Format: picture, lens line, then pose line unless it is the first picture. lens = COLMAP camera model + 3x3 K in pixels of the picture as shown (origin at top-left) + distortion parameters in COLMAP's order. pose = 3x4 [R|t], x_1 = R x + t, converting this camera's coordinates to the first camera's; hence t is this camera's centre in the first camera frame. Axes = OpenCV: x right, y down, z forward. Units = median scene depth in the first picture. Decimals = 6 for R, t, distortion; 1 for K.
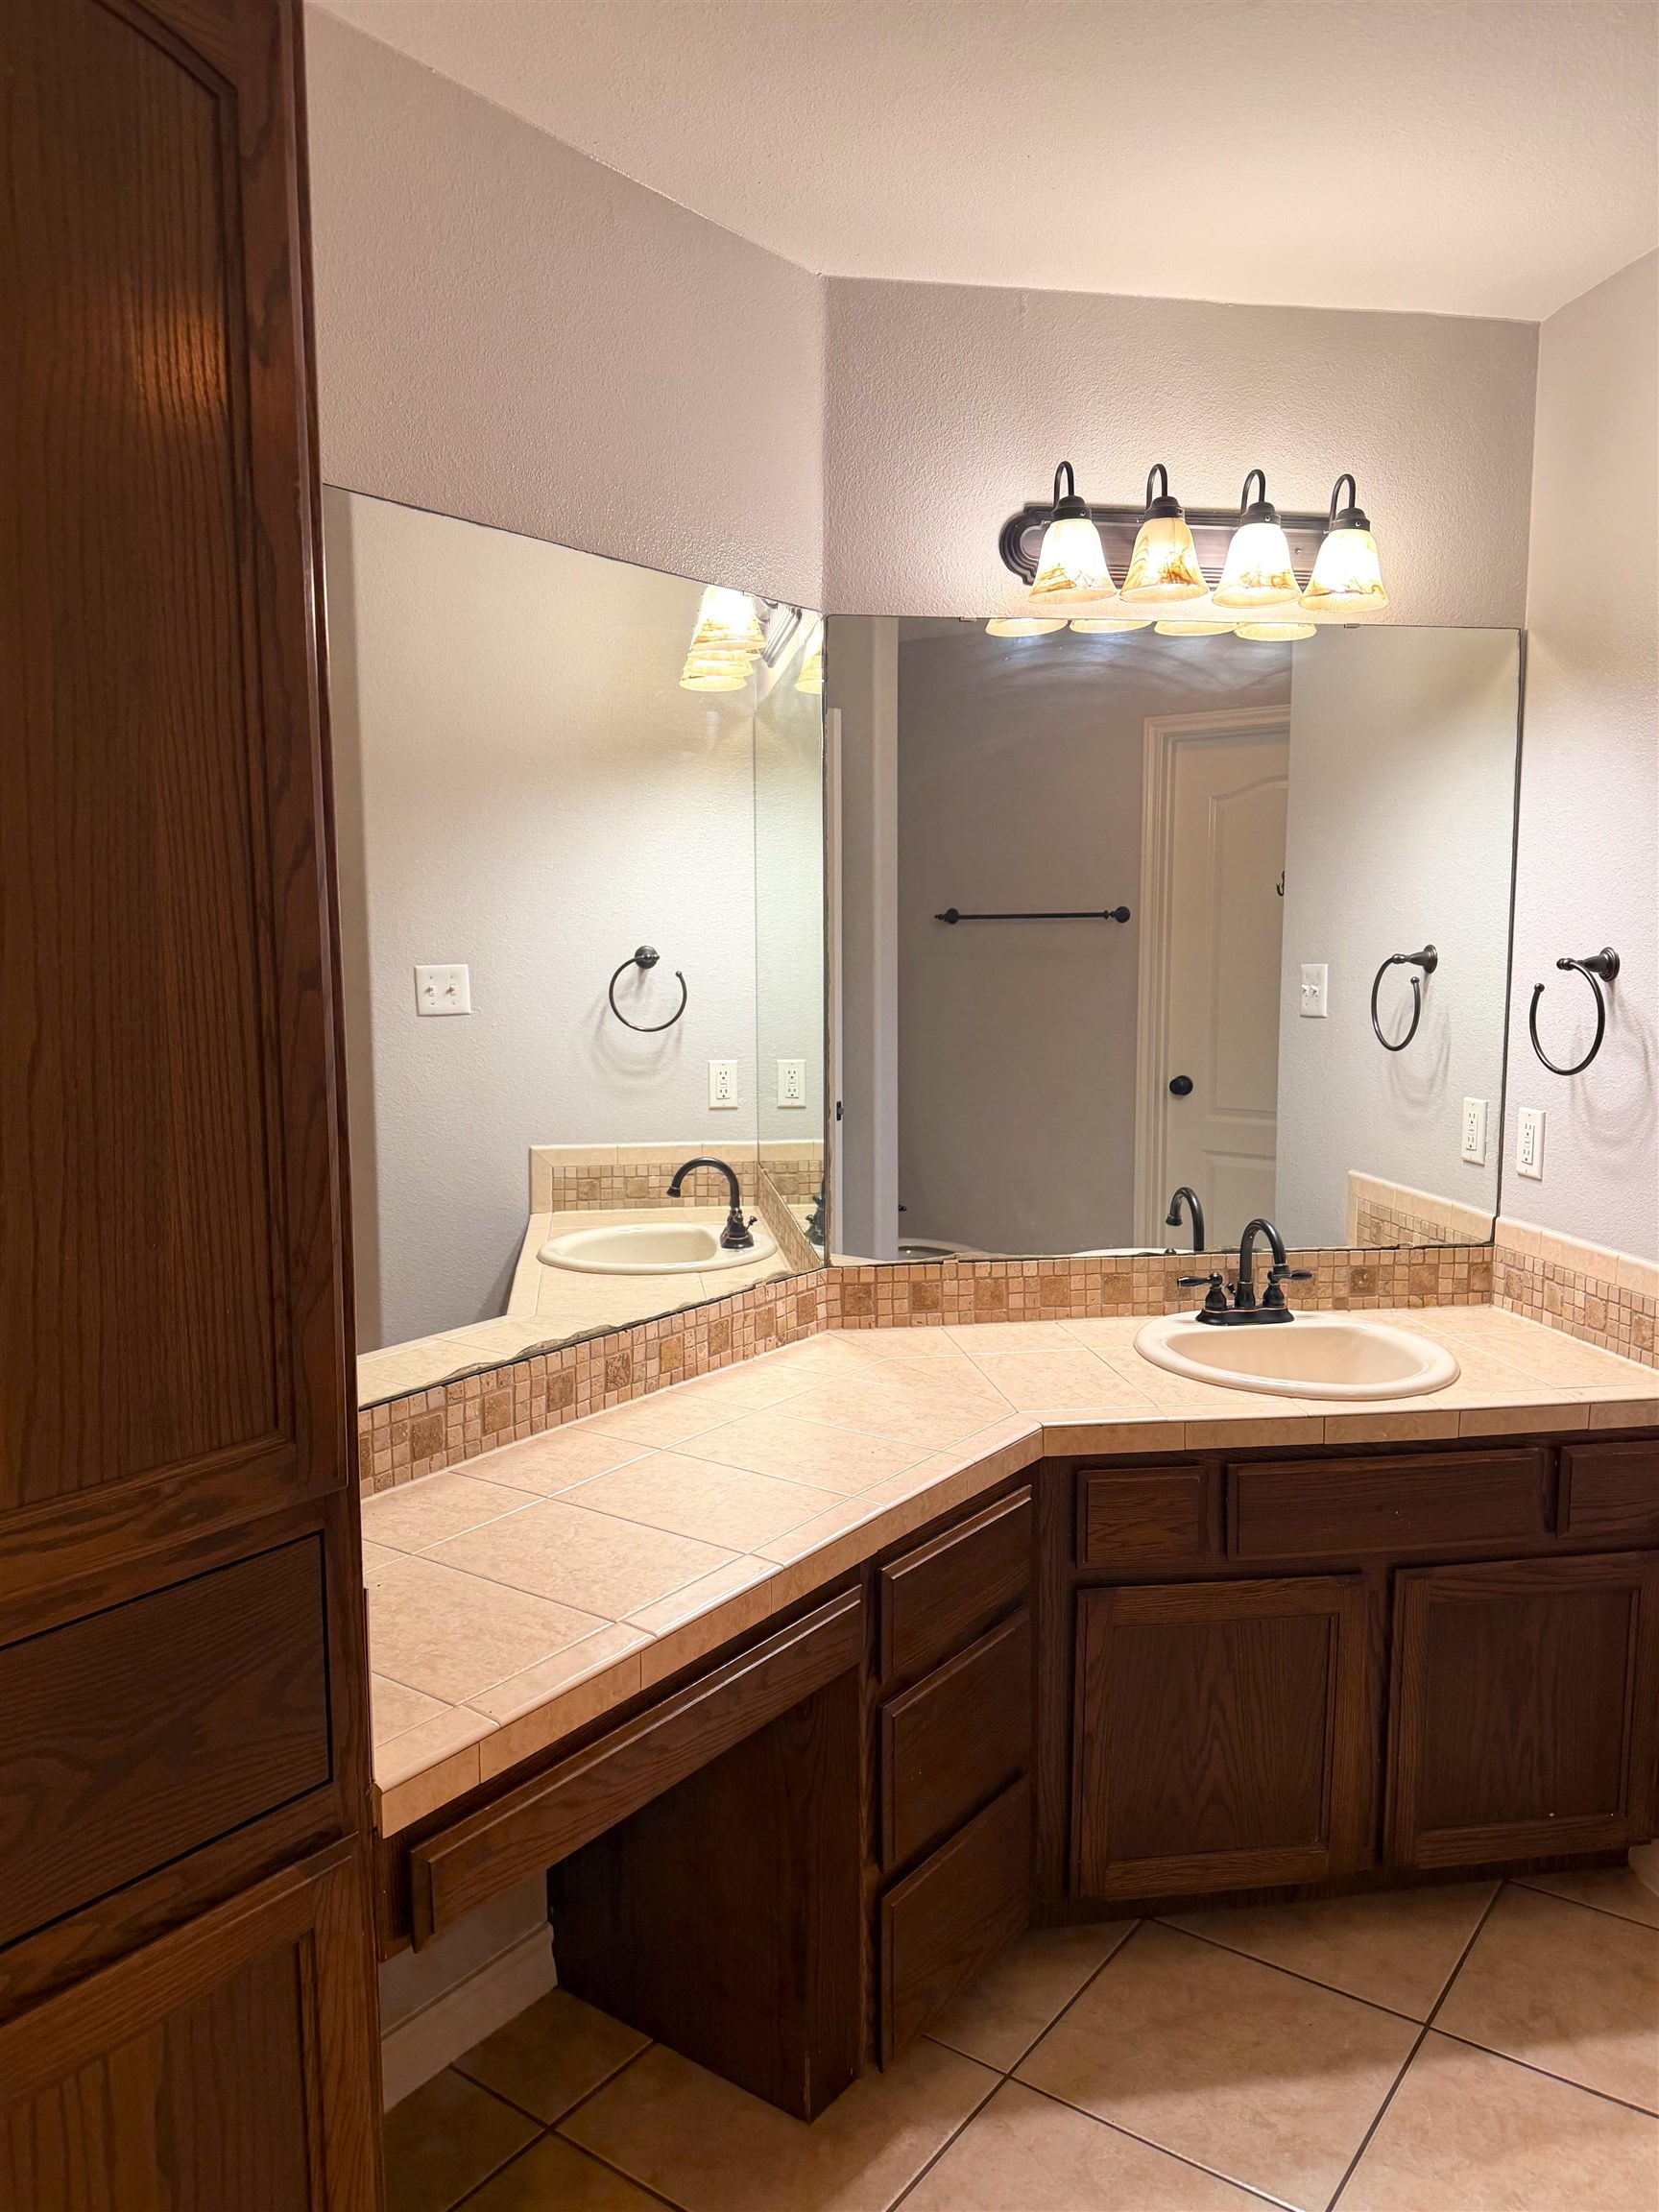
lens RADIAL K [[1599.3, 0, 827.8], [0, 1599.3, 1106.8], [0, 0, 1]] dist [0.010471, -0.010611]
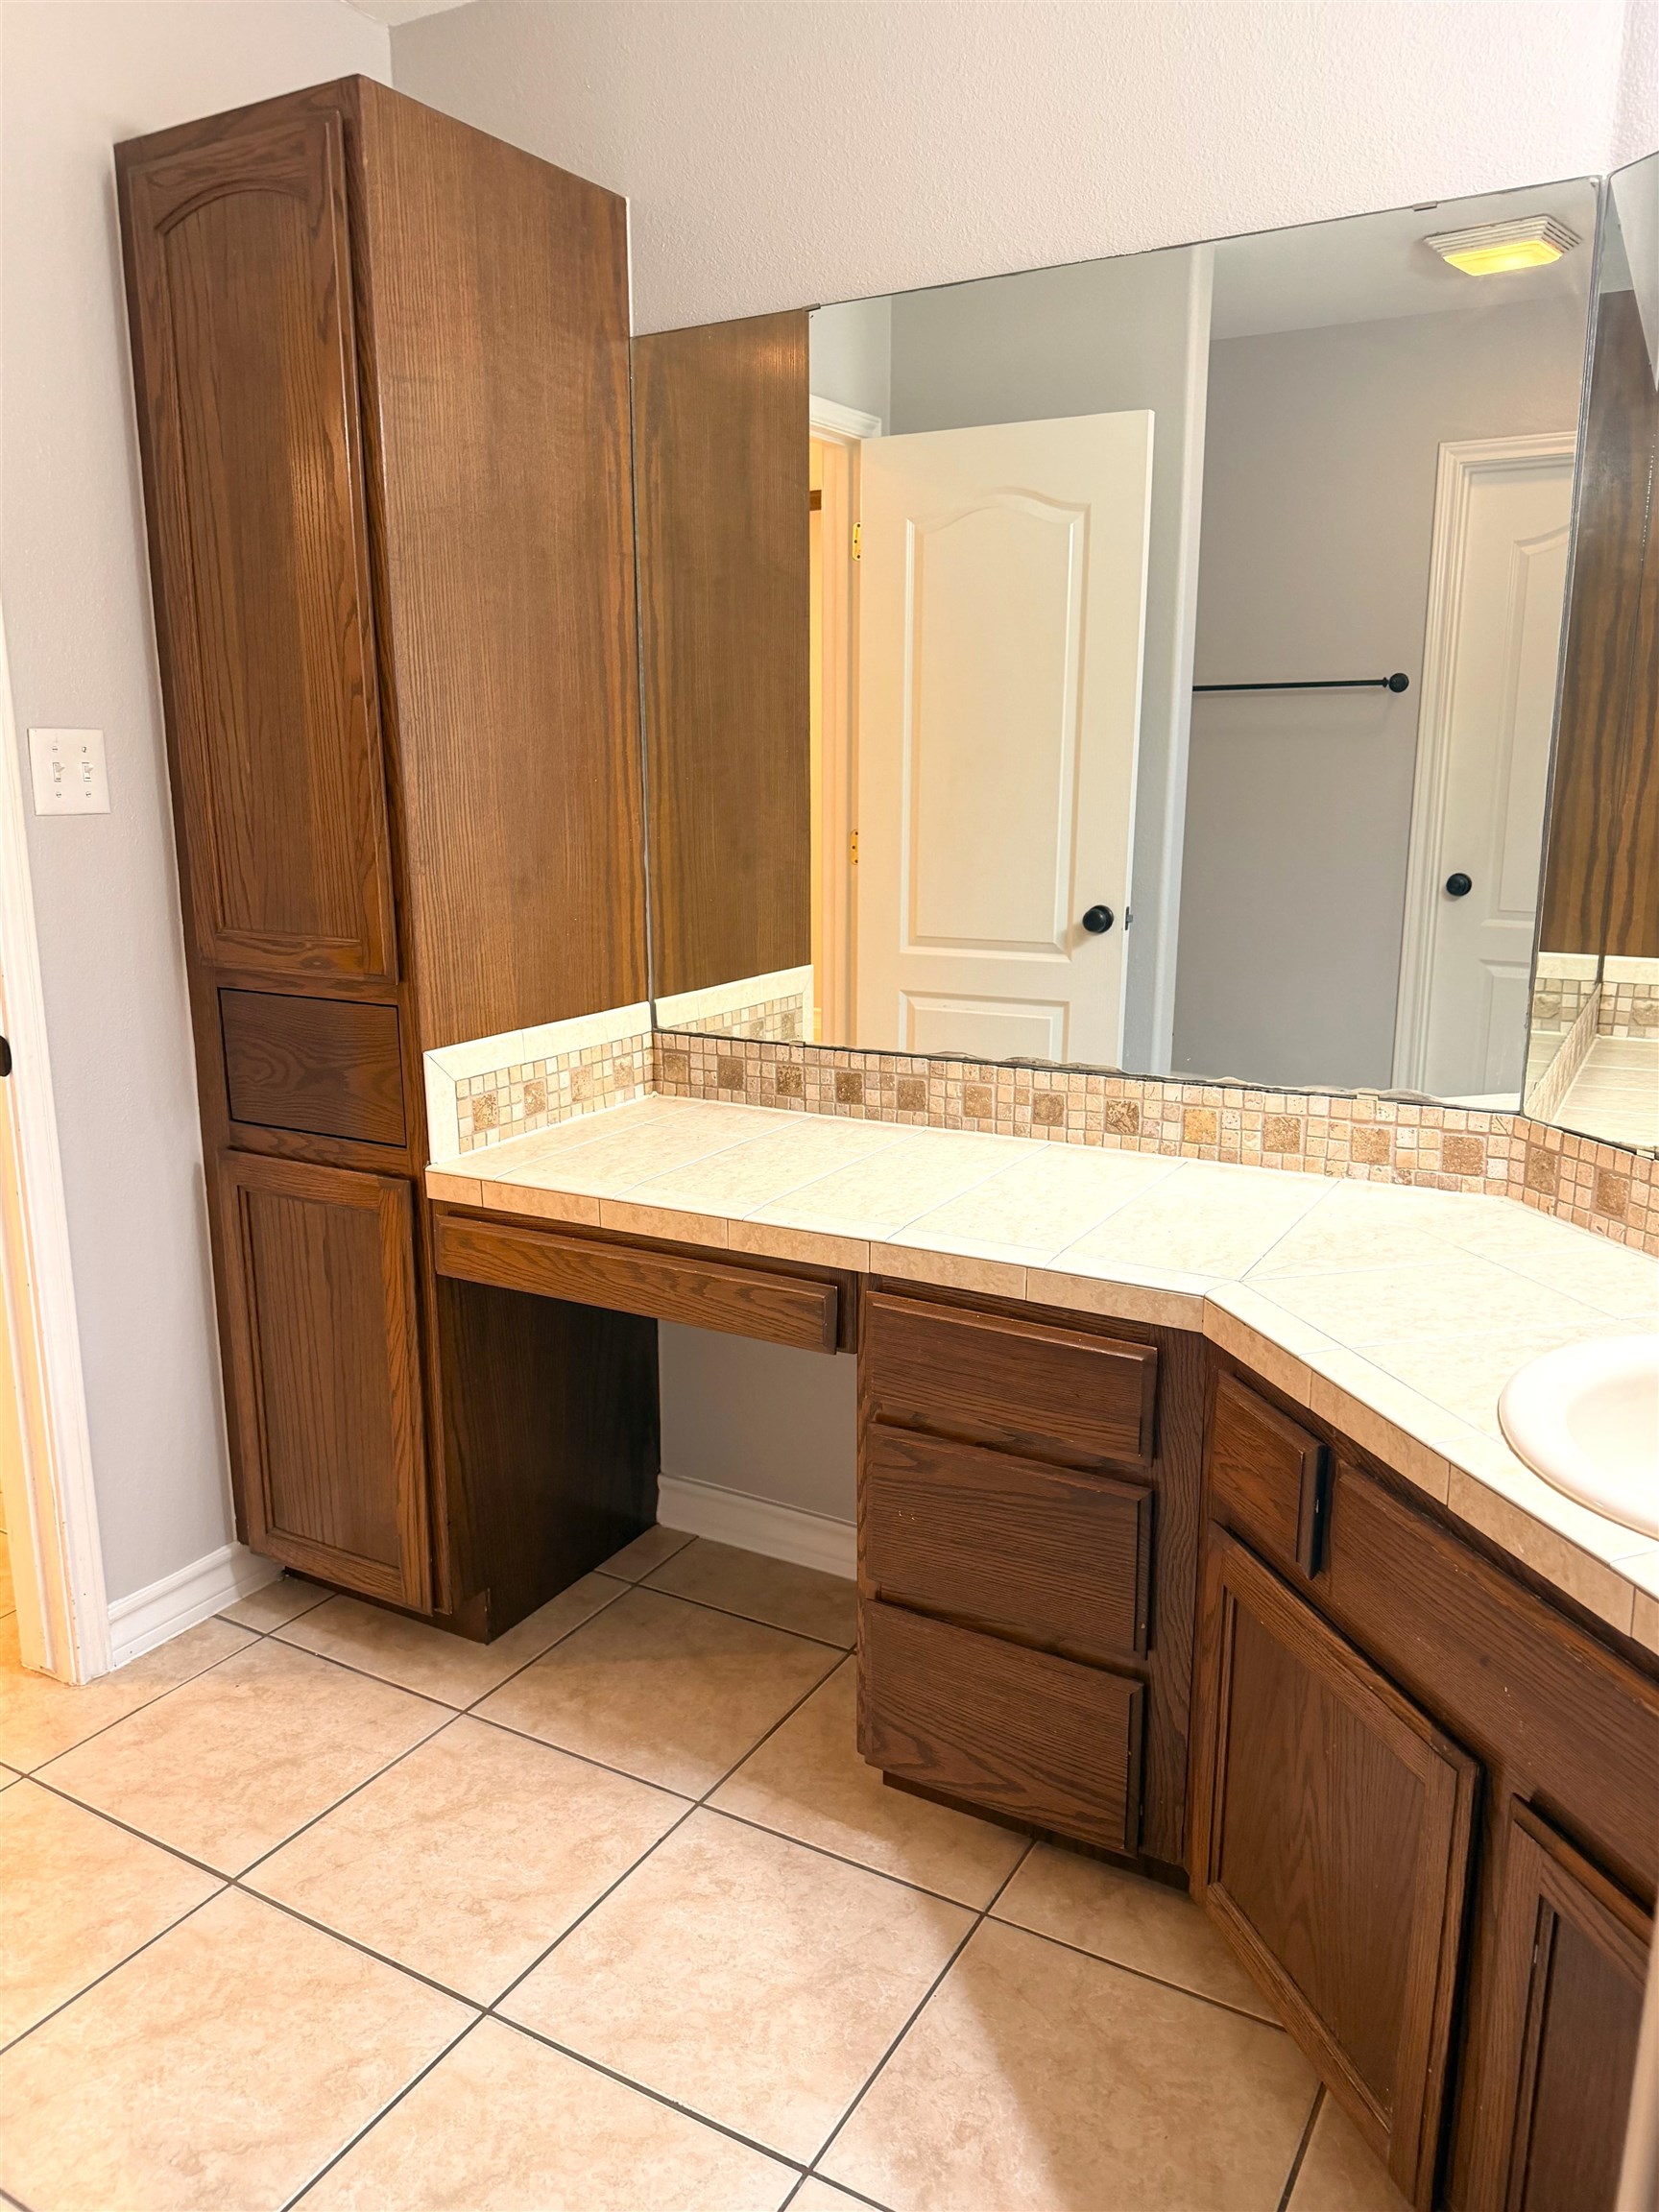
lens RADIAL K [[1599.3, 0, 835.3], [0, 1599.3, 1101.2], [0, 0, 1]] dist [0.010471, -0.010611]
pose [[0.109650, 0.214494, -0.970551, 0.847208], [-0.111541, 0.972926, 0.202417, -0.028850], [0.987692, 0.086061, 0.130606, 0.708298]]
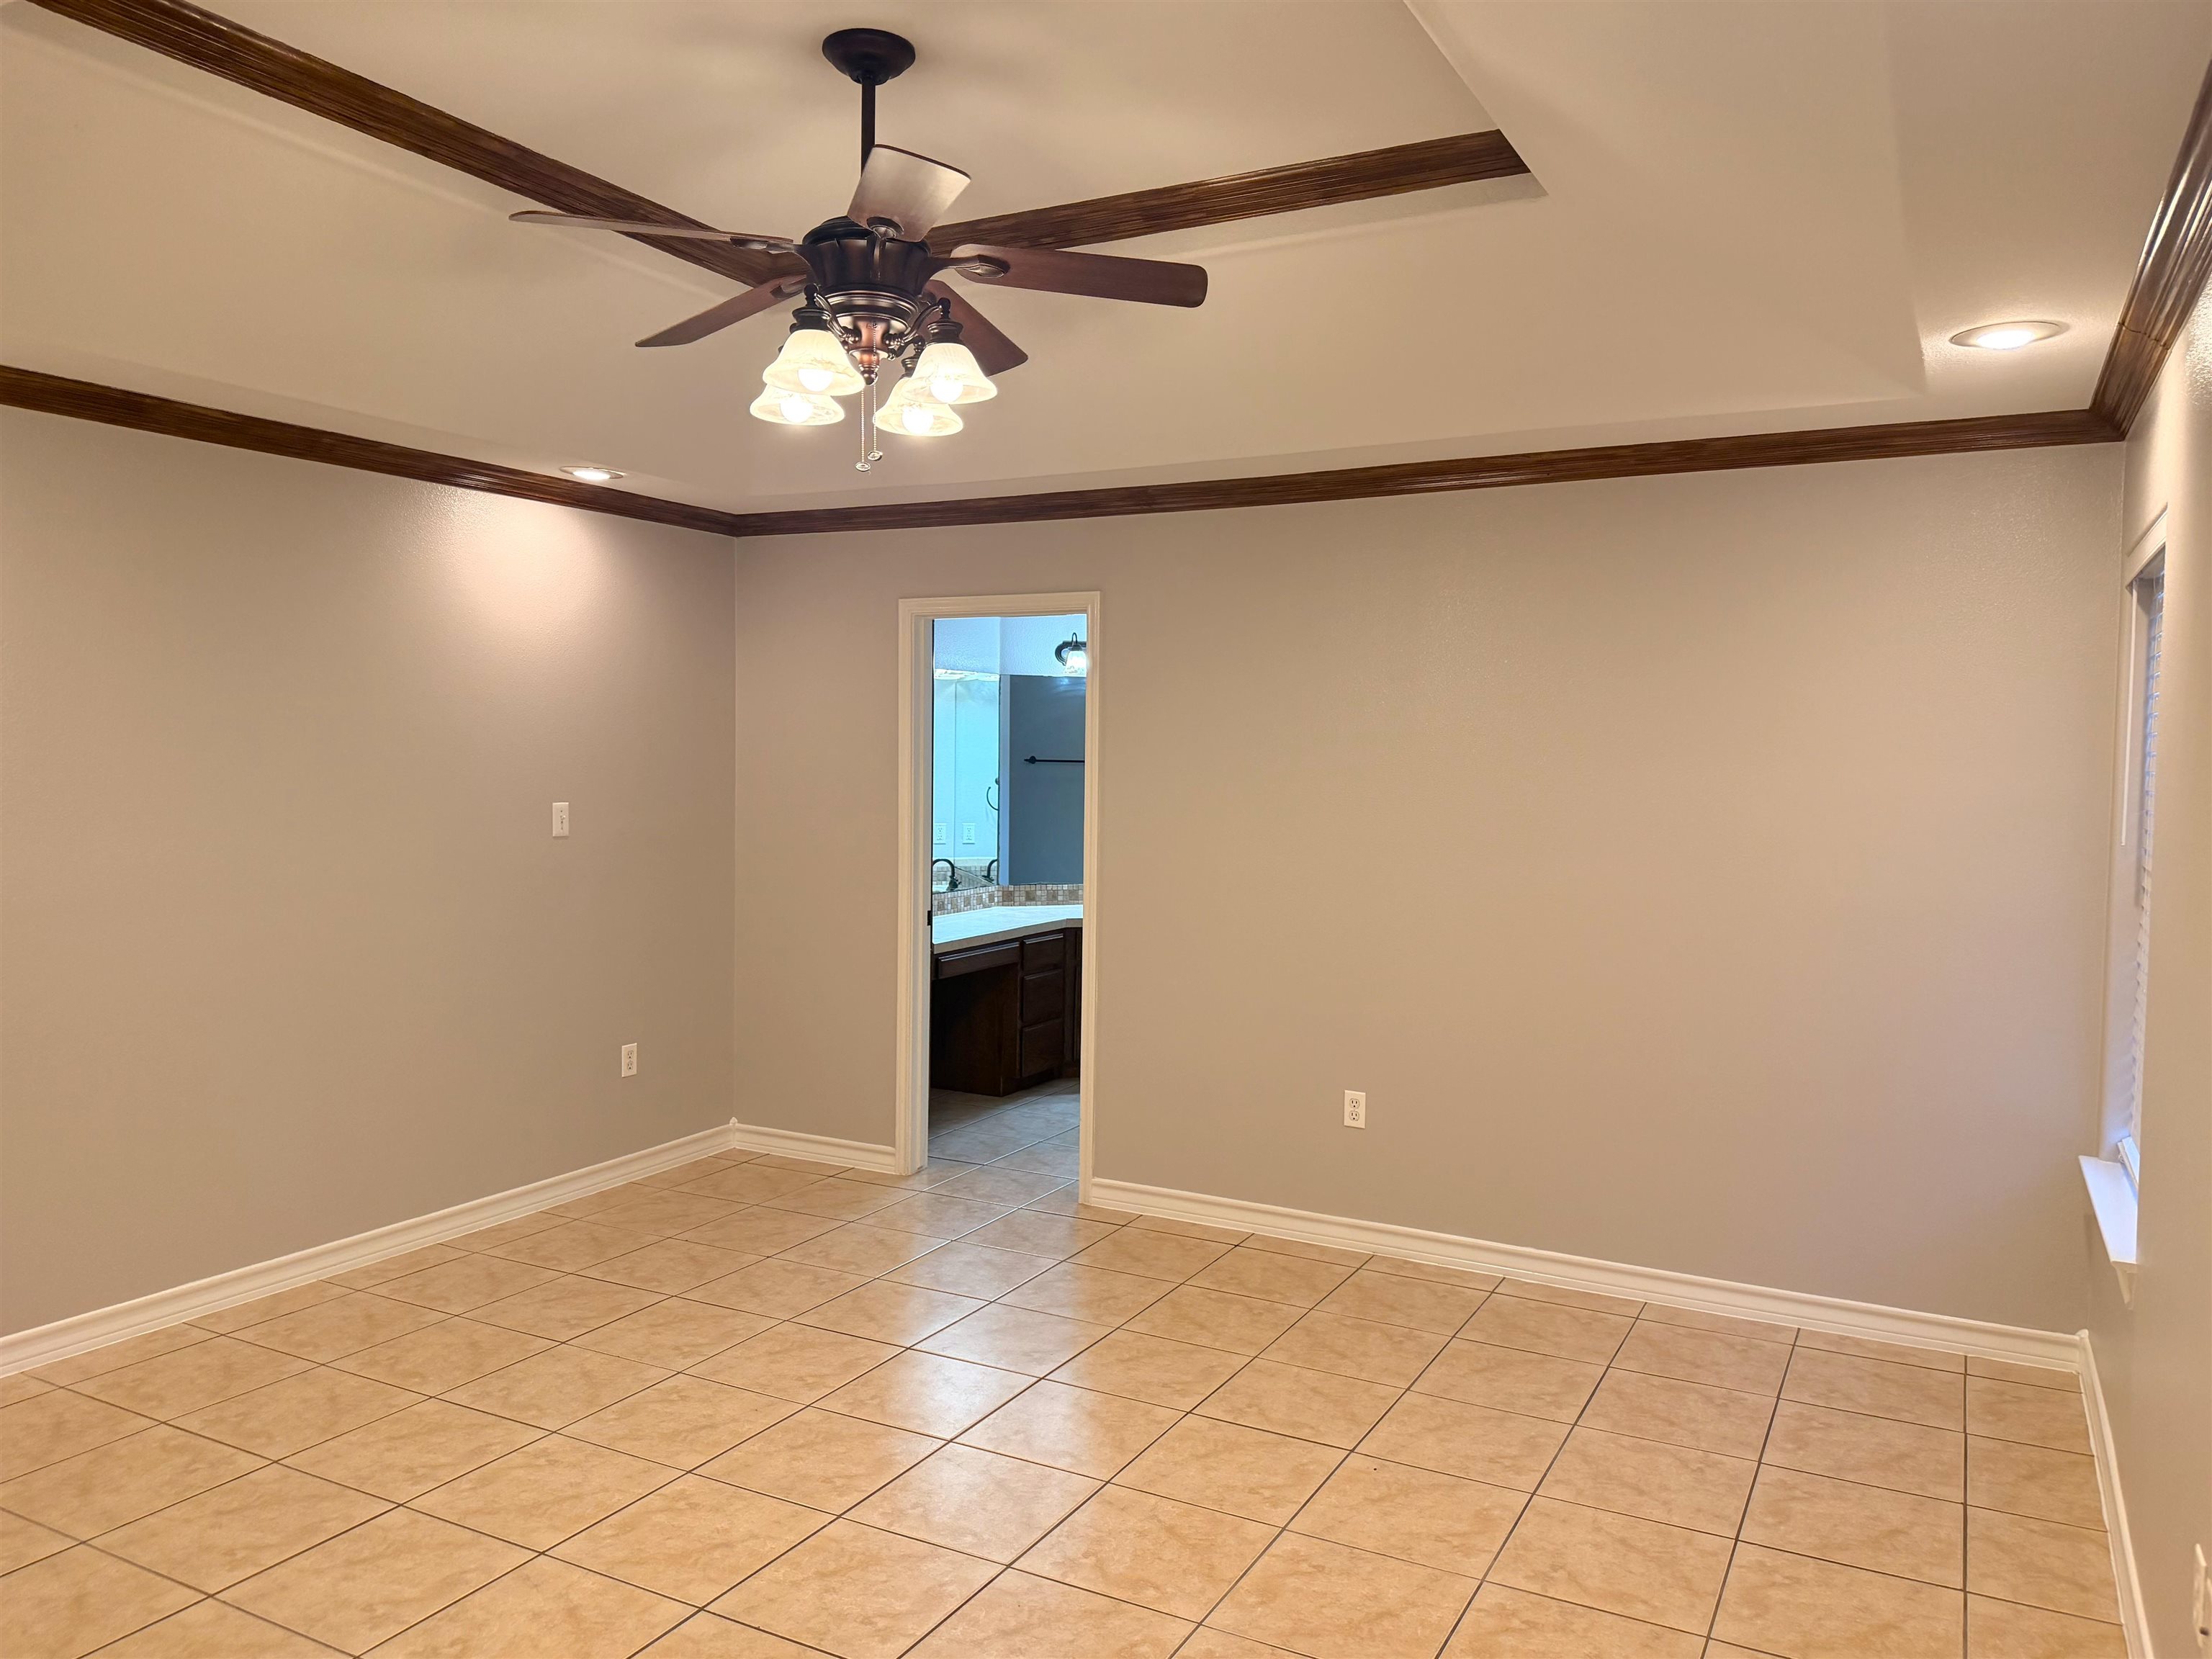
lens RADIAL K [[1599.3, 0, 1105.1], [0, 1599.3, 829.7], [0, 0, 1]] dist [0.010471, -0.010611]
pose [[0.991165, 0.008341, 0.132372, -0.240565], [-0.000028, 0.998034, -0.062678, 0.224127], [-0.132635, 0.062121, 0.989216, -2.418000]]
